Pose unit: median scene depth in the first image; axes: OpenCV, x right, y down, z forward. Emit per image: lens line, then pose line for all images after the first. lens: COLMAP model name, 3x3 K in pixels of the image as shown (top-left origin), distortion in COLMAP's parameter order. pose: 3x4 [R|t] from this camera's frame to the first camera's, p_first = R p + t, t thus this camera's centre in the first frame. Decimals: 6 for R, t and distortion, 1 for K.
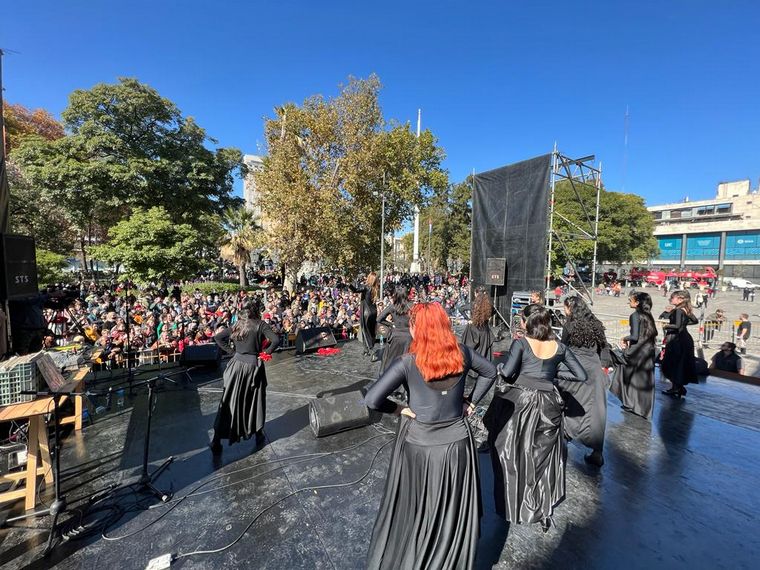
lens RADIAL K [[308.0, 0, 379.6], [0, 308.0, 285.6], [0, 0, 1]] dist [-0.001887, -0.000573]
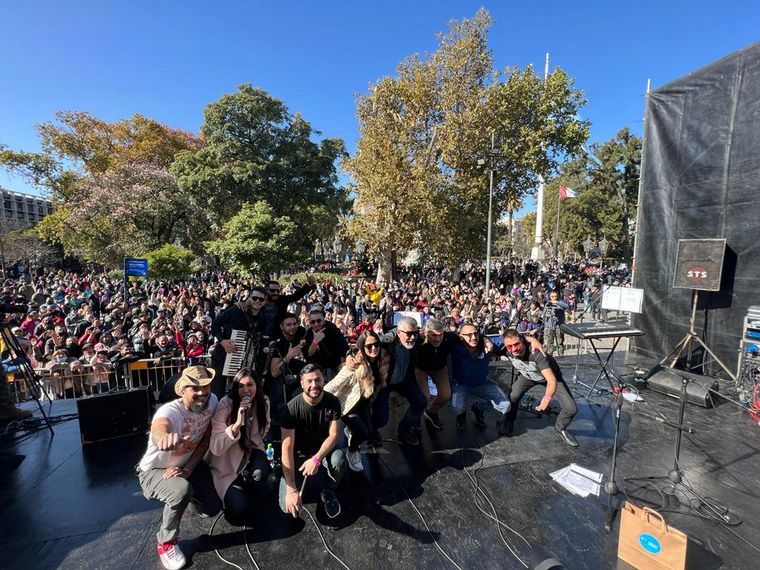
lens RADIAL K [[308.0, 0, 377.9], [0, 308.0, 284.8], [0, 0, 1]] dist [-0.001887, -0.000573]
pose [[0.933138, 0.014923, -0.359207, 0.023924], [-0.000200, 0.999160, 0.040990, -0.013015], [0.359517, -0.038177, 0.932357, 0.132116]]
